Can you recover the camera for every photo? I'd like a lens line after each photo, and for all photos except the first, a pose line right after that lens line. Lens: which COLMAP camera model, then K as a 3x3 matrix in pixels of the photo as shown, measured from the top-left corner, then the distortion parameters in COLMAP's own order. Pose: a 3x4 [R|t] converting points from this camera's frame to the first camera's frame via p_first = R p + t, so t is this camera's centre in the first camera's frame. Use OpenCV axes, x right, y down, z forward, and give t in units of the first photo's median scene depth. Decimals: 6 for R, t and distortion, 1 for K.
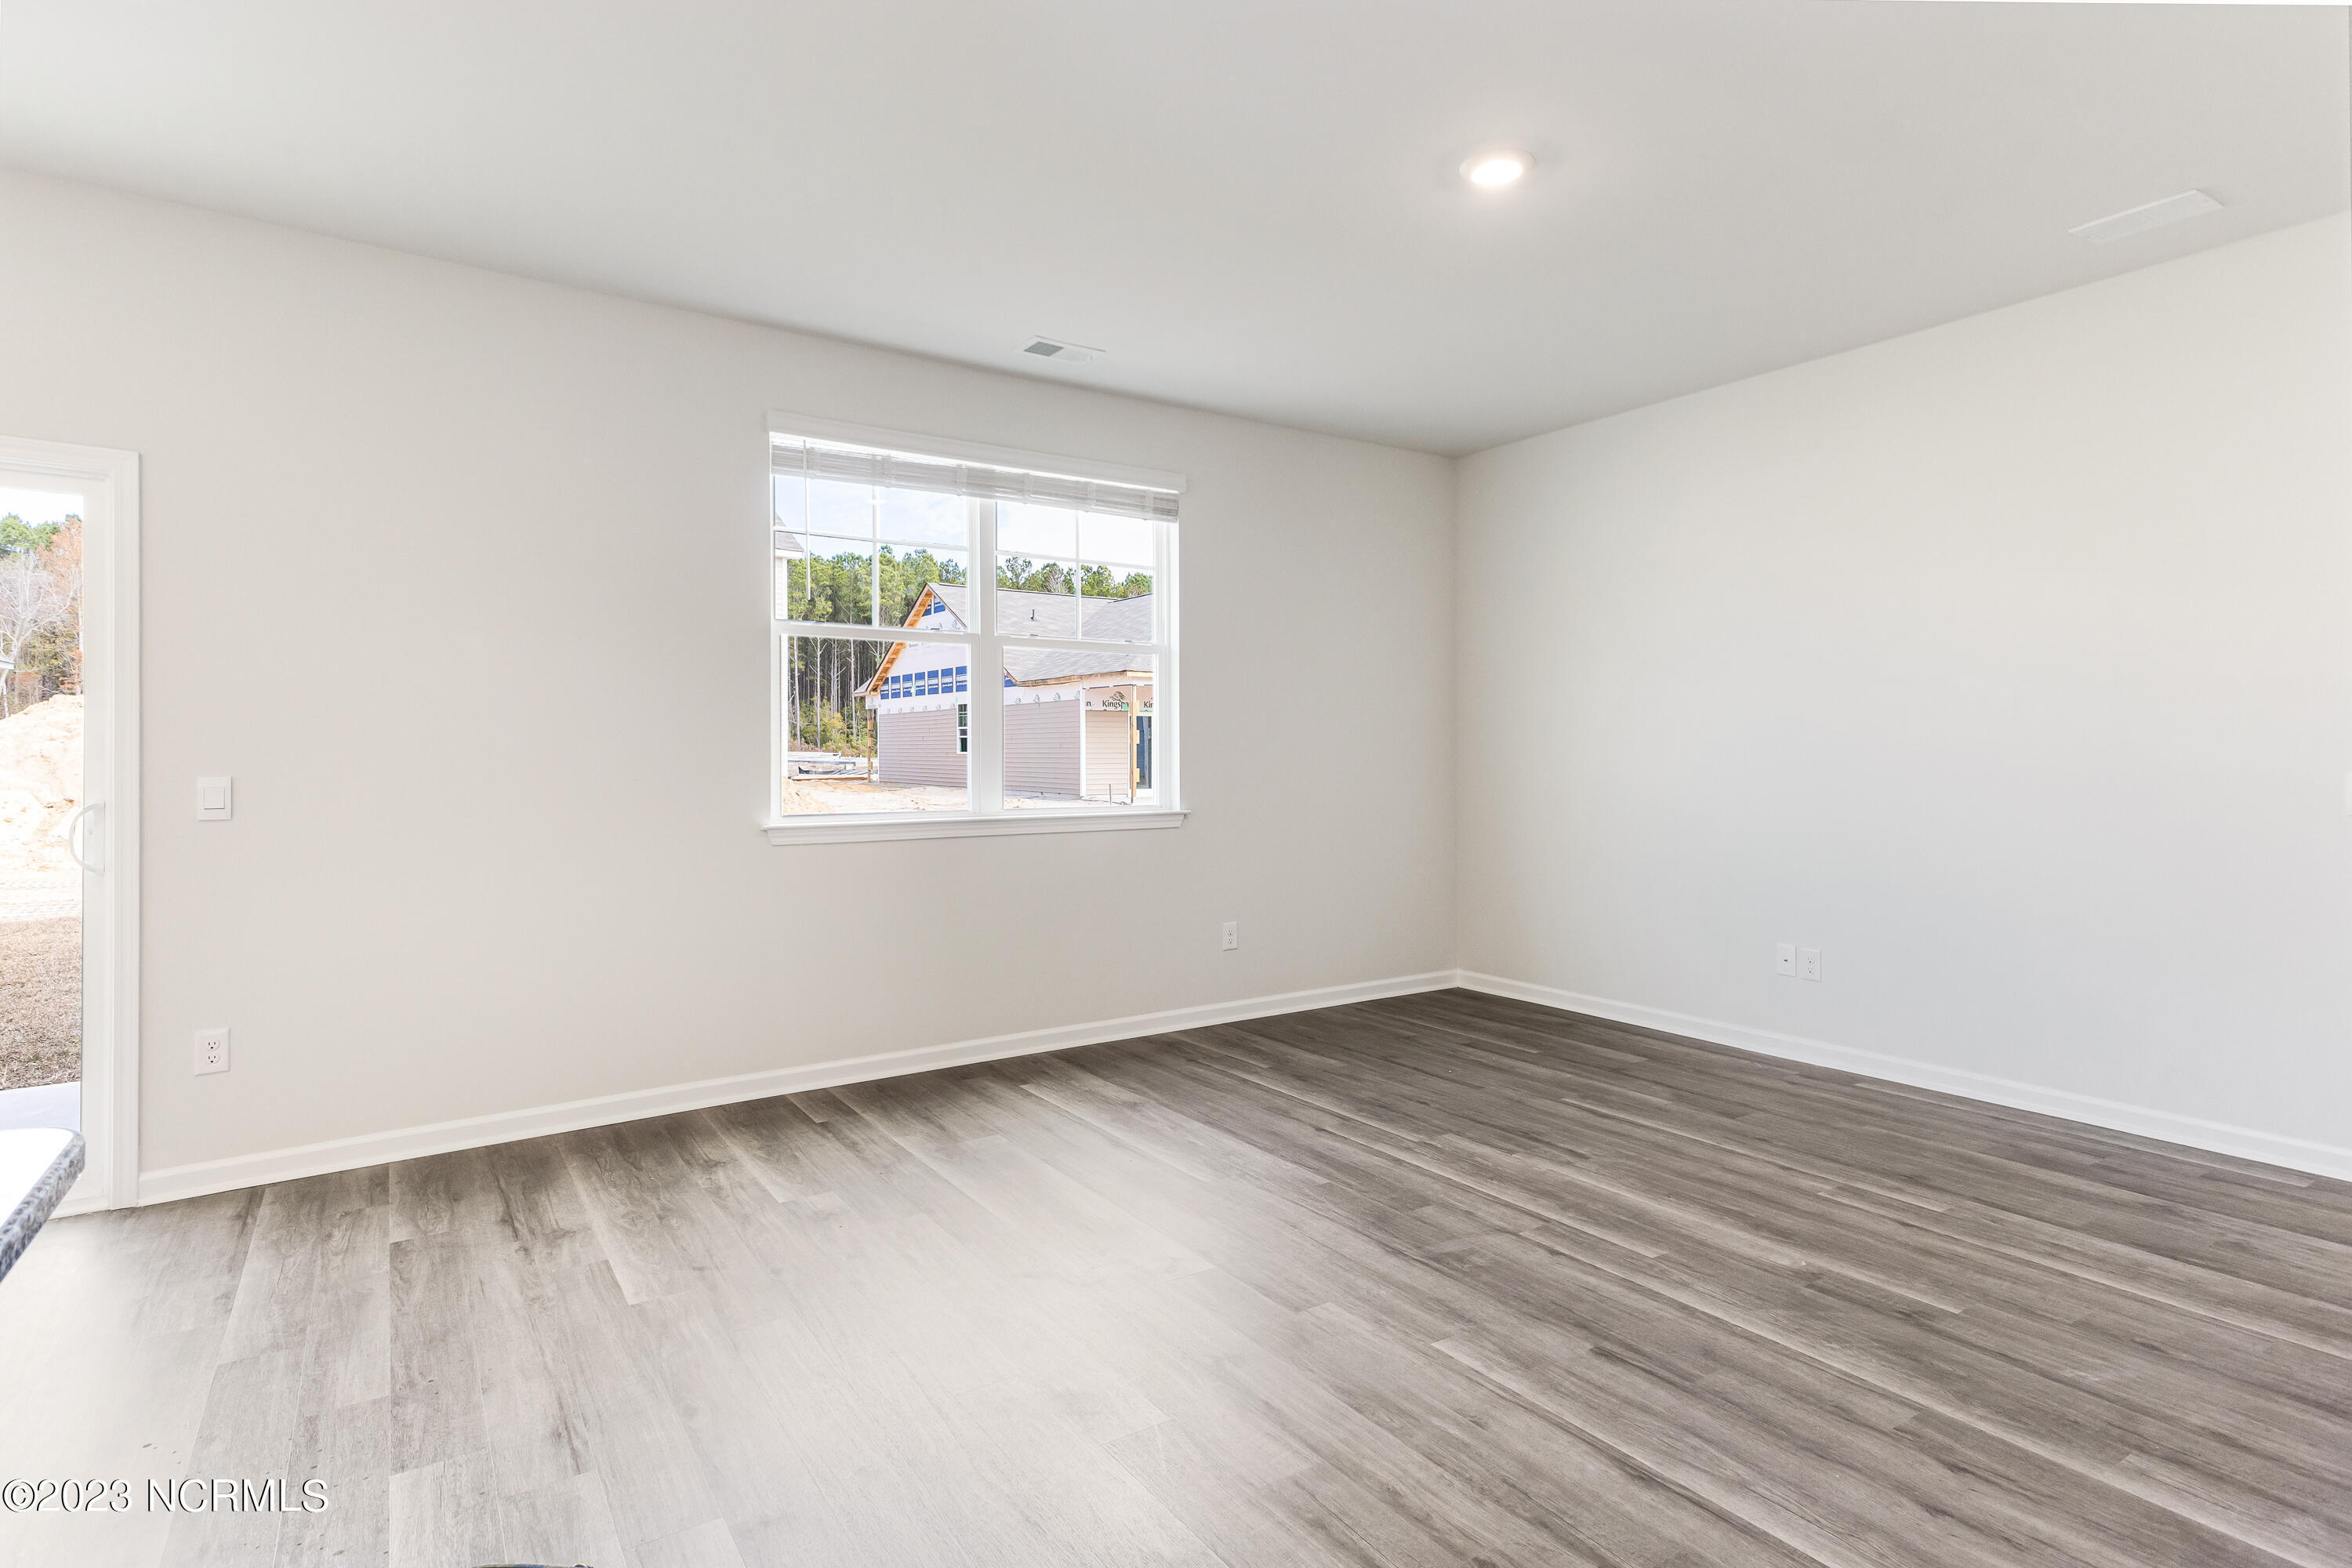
lens RADIAL K [[1220.9, 0, 1174.7], [0, 1220.9, 775.5], [0, 0, 1]] dist [0.070165, 0.003038]
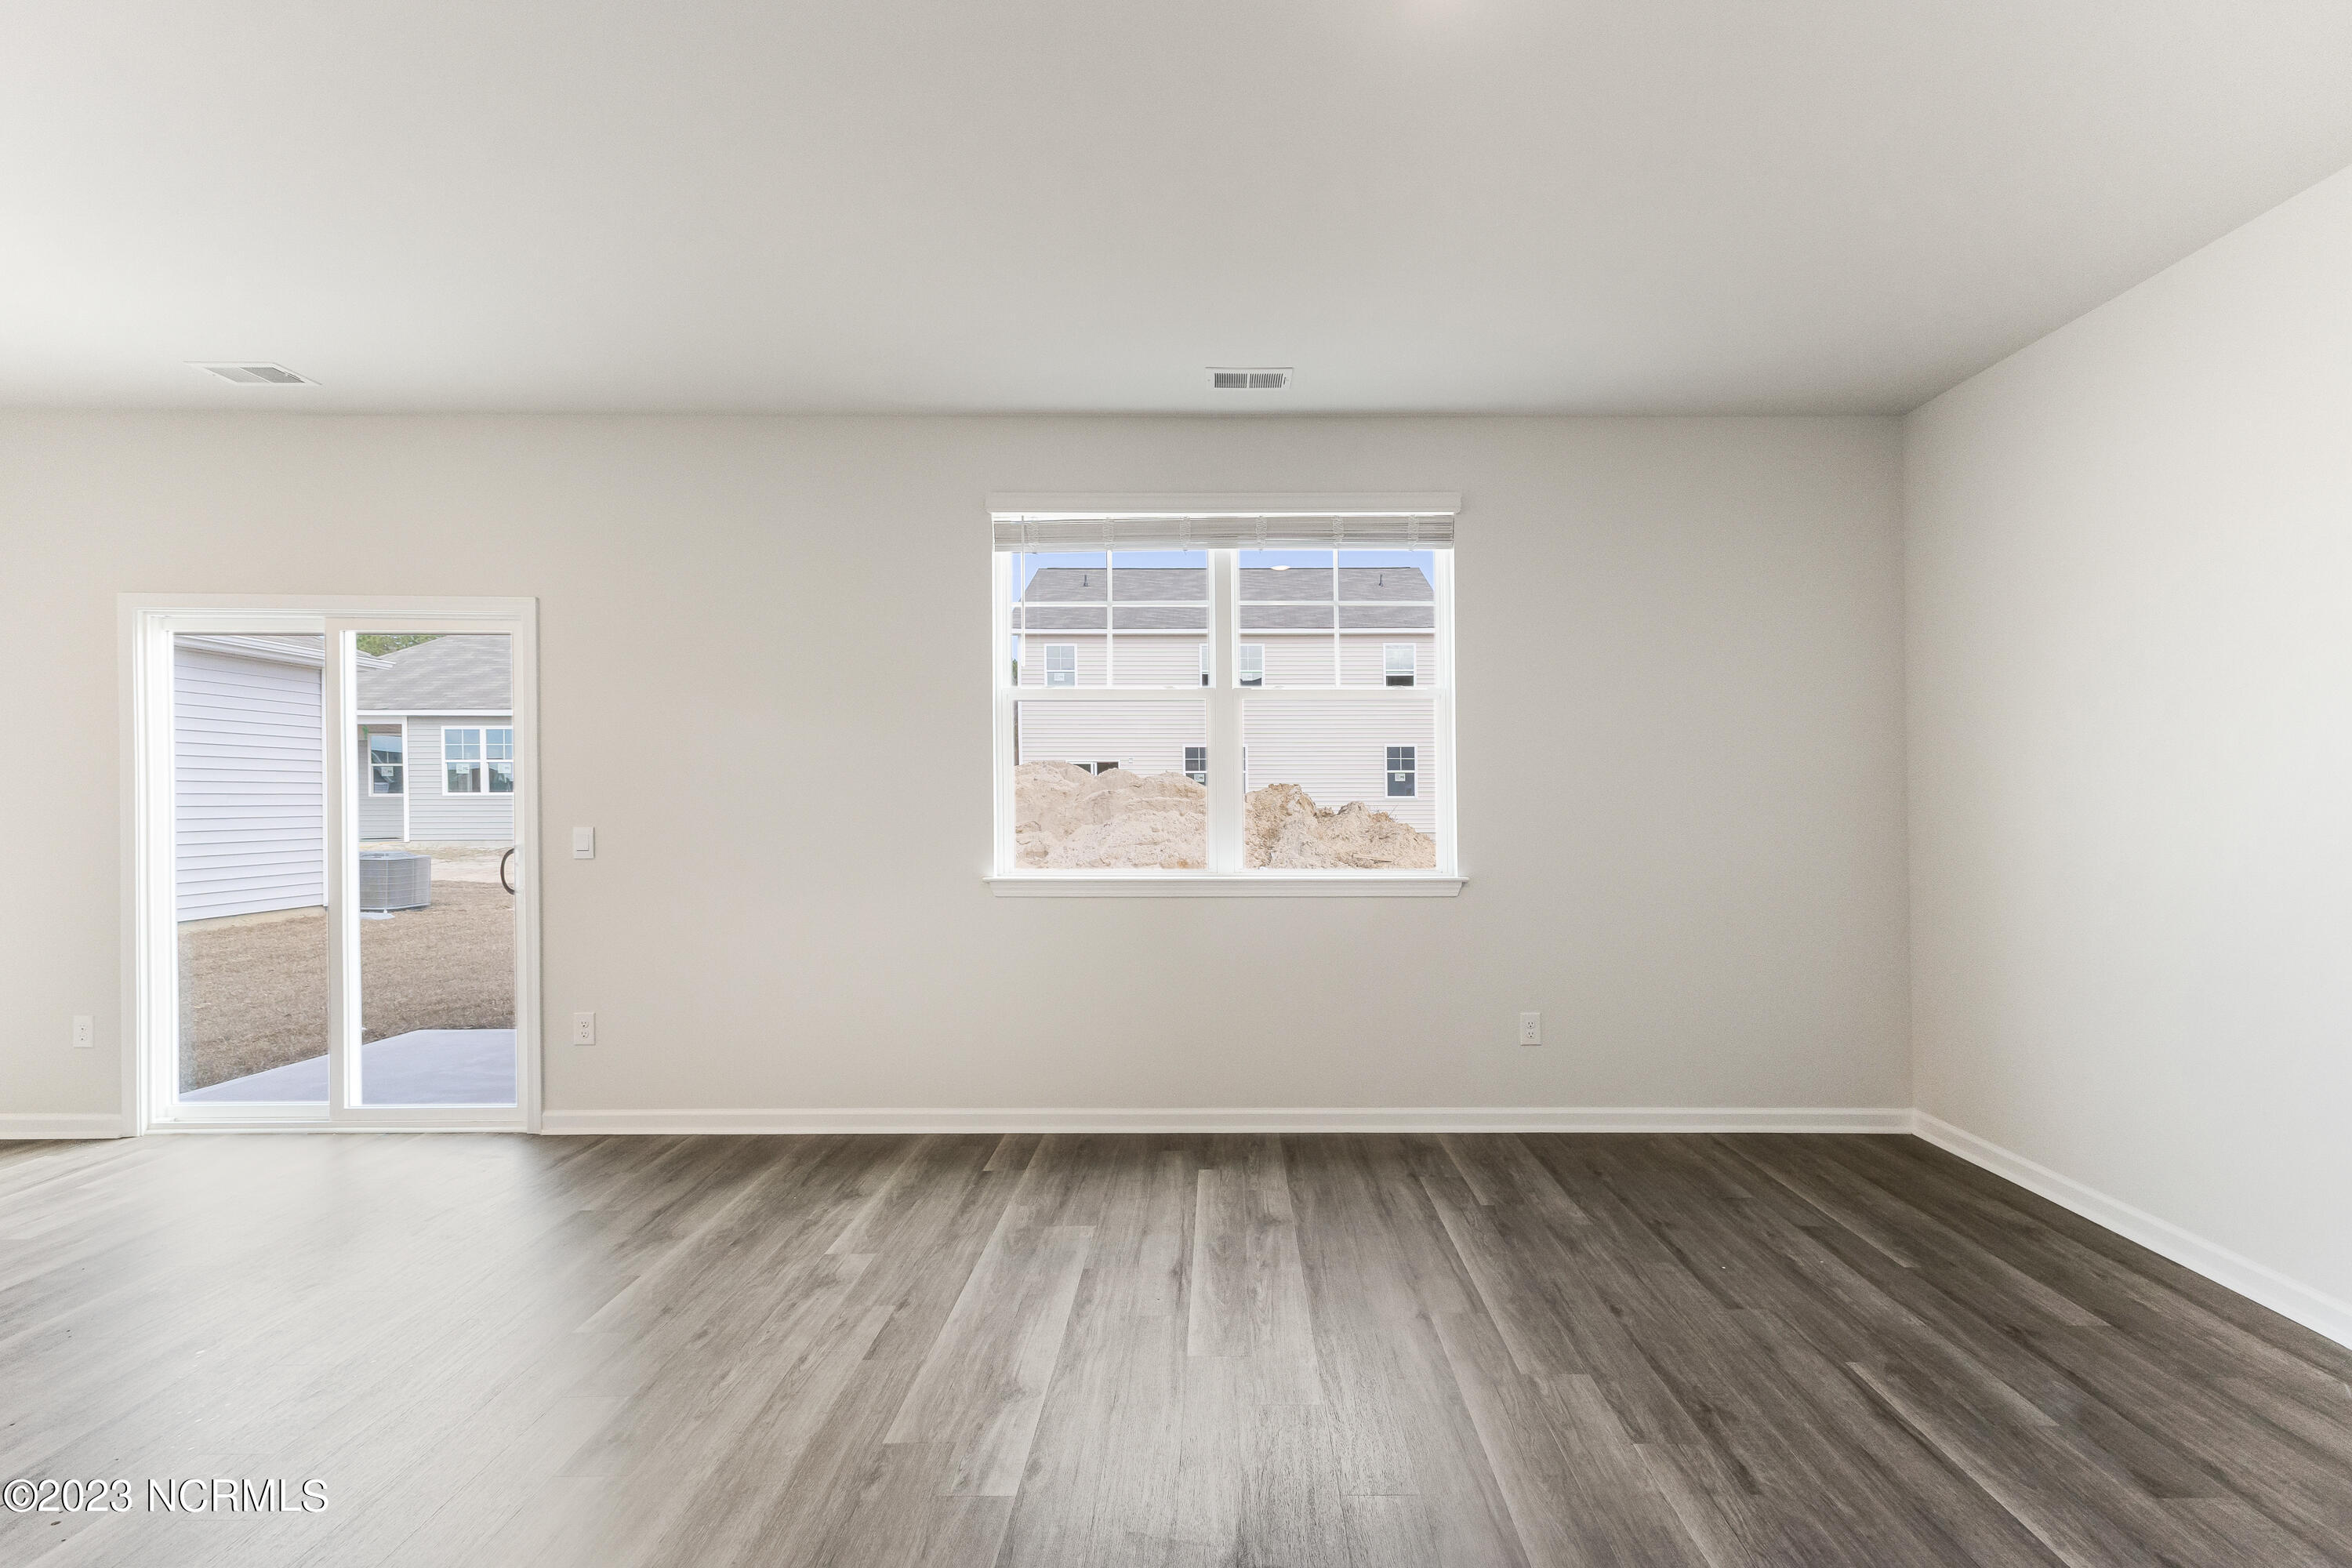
lens RADIAL K [[1062.6, 0, 1178.9], [0, 1062.6, 790.1], [0, 0, 1]] dist [0.012825, -0.001628]
pose [[0.832834, -0.000768, -0.553522, 0.321334], [-0.013487, 0.999674, -0.021680, -0.017758], [0.553358, 0.025521, 0.832553, 0.326156]]
